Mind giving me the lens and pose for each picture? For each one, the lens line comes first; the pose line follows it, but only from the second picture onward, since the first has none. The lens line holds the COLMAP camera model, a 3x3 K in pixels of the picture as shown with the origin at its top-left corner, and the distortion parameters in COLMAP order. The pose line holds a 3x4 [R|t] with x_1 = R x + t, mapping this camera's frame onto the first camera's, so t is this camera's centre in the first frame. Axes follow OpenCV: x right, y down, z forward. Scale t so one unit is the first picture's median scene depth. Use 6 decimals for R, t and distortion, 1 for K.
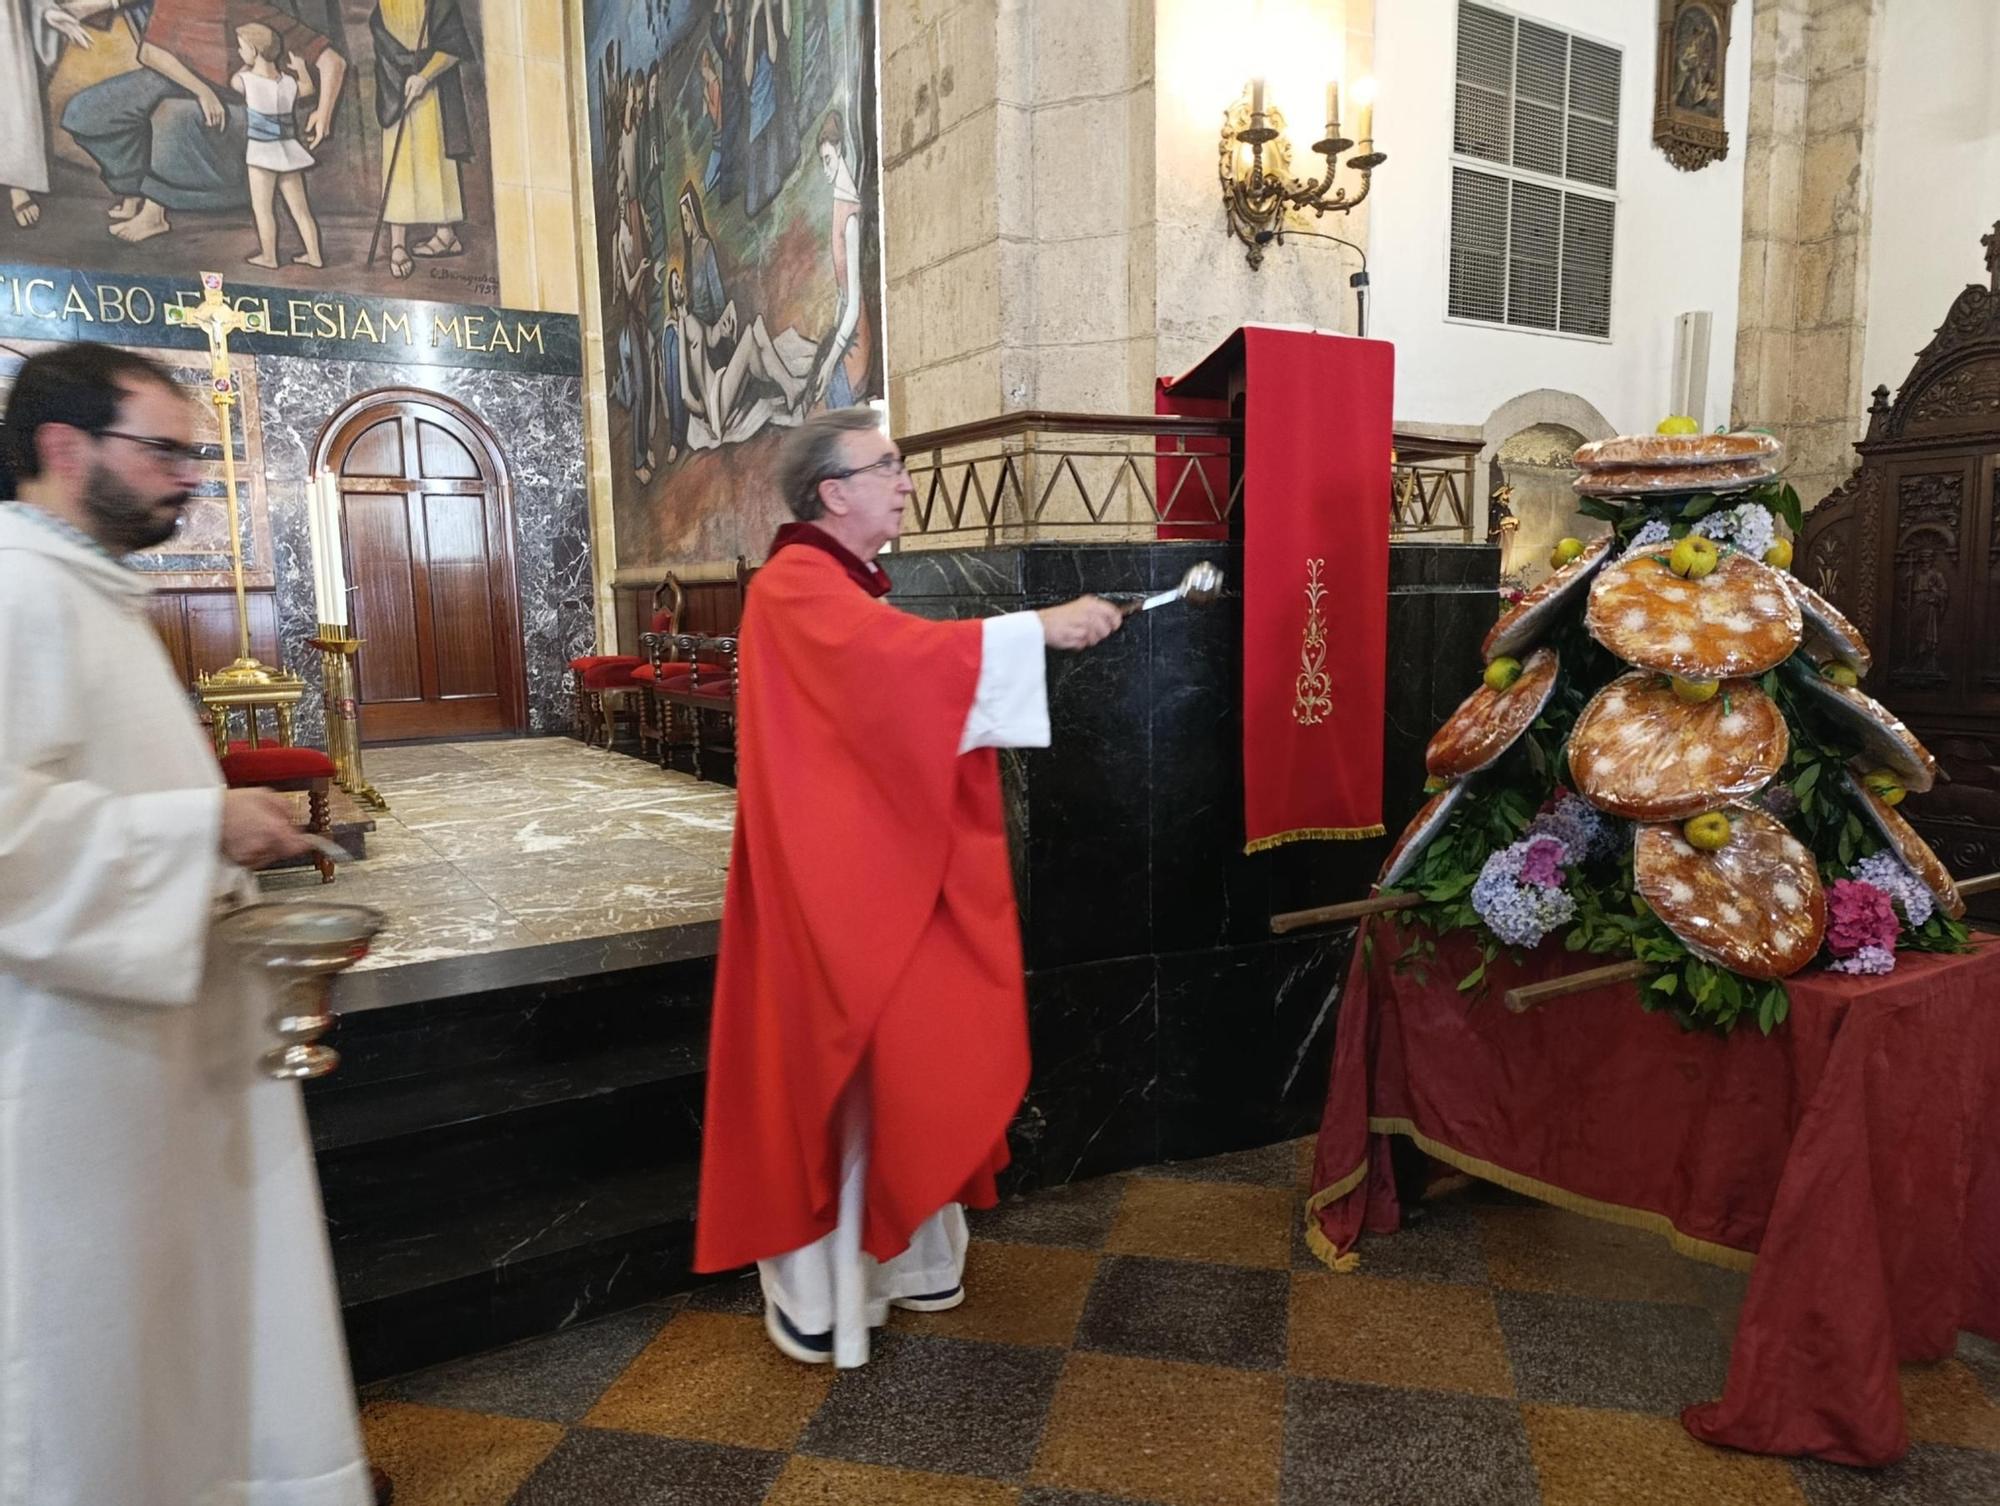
lens RADIAL K [[1366.4, 0, 1004.1], [0, 1366.4, 797.5], [0, 0, 1]] dist [-0.031414, -0.000002]
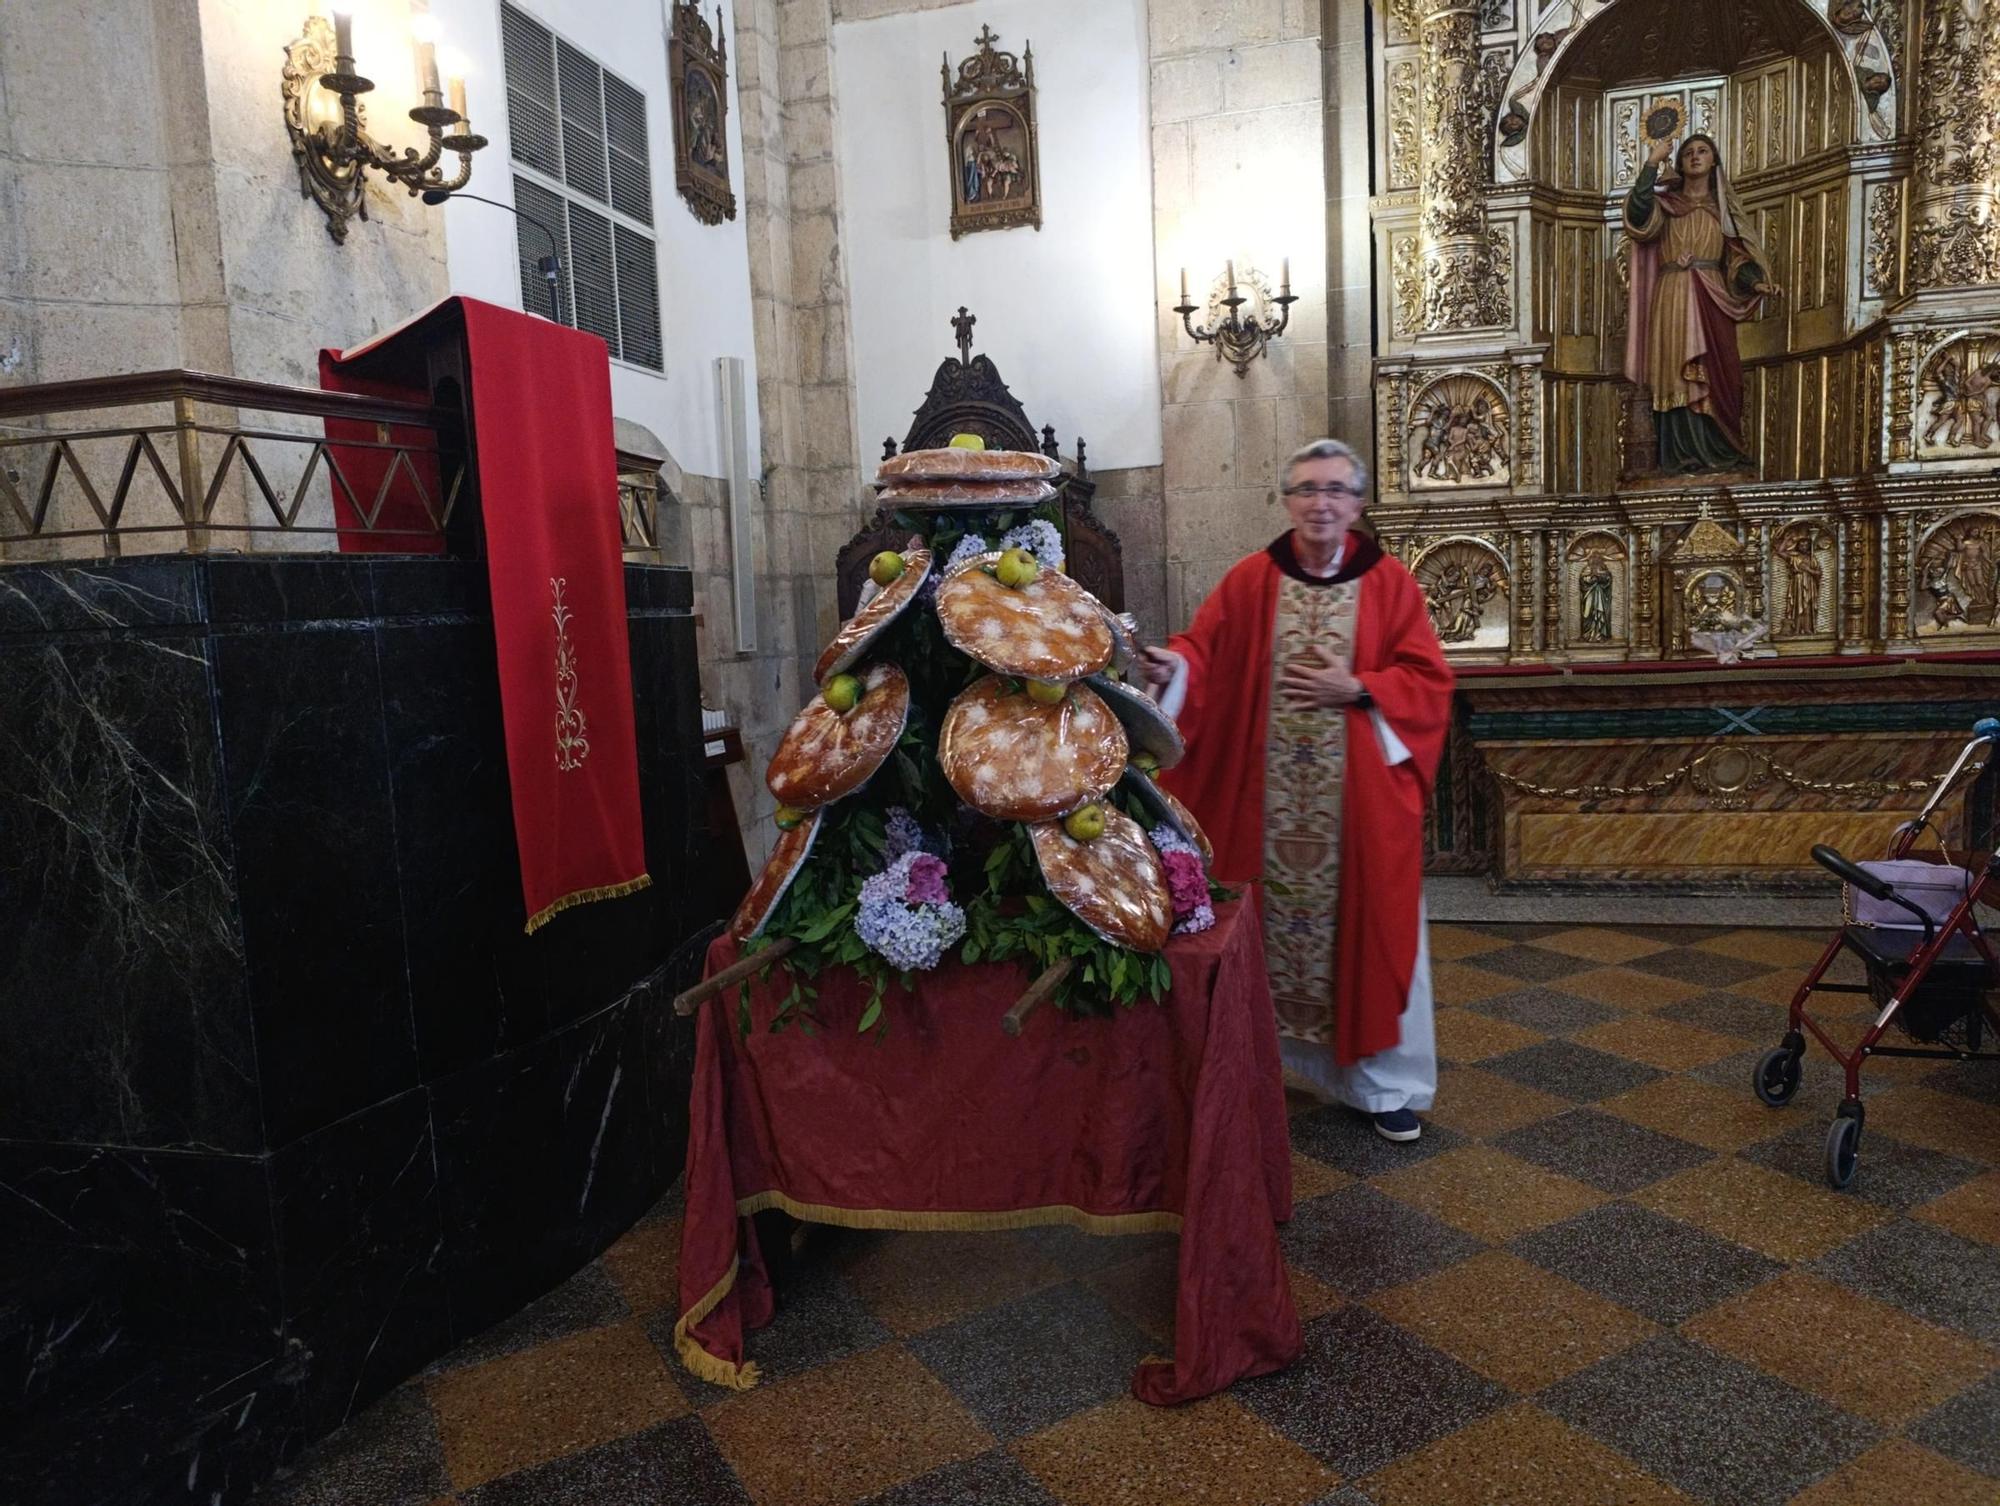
lens RADIAL K [[1363.0, 0, 1000.0], [0, 1363.0, 753.0], [0, 0, 1]] dist [0.003773, -0.032554]
pose [[0.705881, -0.084134, 0.703316, -0.178894], [0.131599, 0.991211, -0.013505, -0.016142], [-0.695998, 0.102088, 0.710749, 0.193594]]
